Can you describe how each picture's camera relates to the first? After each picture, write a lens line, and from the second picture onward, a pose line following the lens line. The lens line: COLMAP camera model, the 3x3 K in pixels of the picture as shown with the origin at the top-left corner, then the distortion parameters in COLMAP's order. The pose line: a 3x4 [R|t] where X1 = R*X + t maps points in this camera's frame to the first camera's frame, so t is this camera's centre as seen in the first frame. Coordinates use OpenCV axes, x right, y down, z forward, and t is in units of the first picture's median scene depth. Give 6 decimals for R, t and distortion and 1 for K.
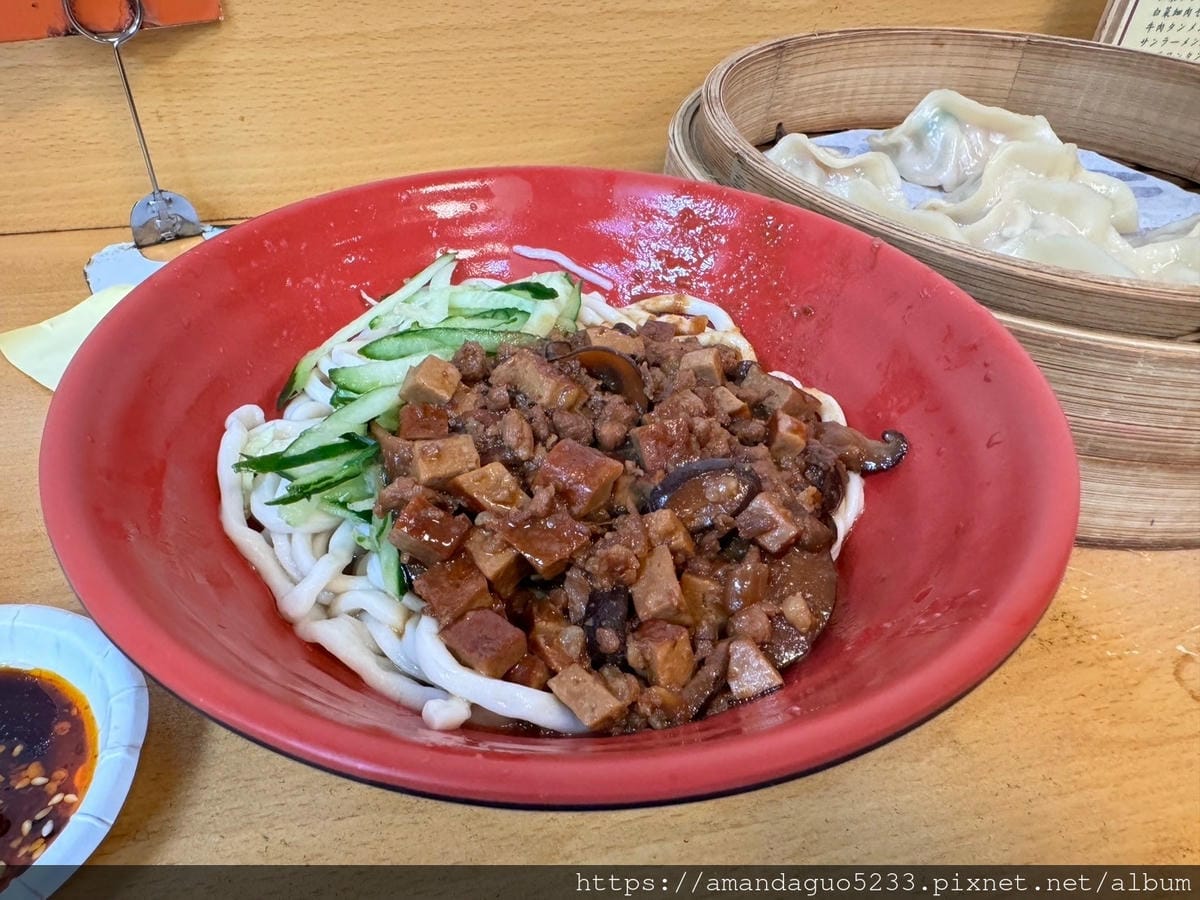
lens RADIAL K [[862.2, 0, 548.1], [0, 862.2, 451.3], [0, 0, 1]] dist [-0.002143, 0.004434]
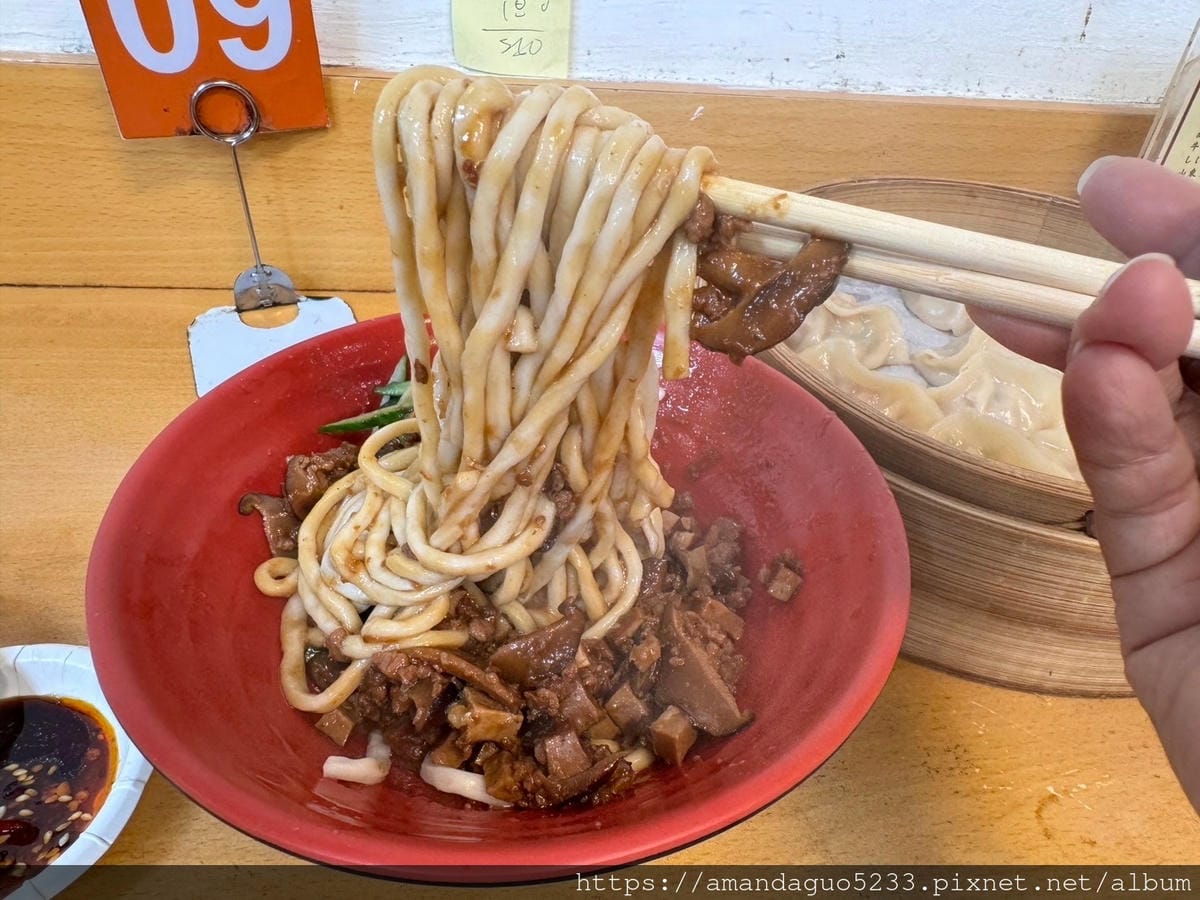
lens RADIAL K [[859.7, 0, 639.0], [0, 859.7, 453.6], [0, 0, 1]] dist [-0.000846, 0.004177]
pose [[0.994254, 0.101014, -0.035435, 0.167193], [-0.101900, 0.994501, -0.024157, -0.122979], [0.032800, 0.027630, 0.999080, -0.164460]]
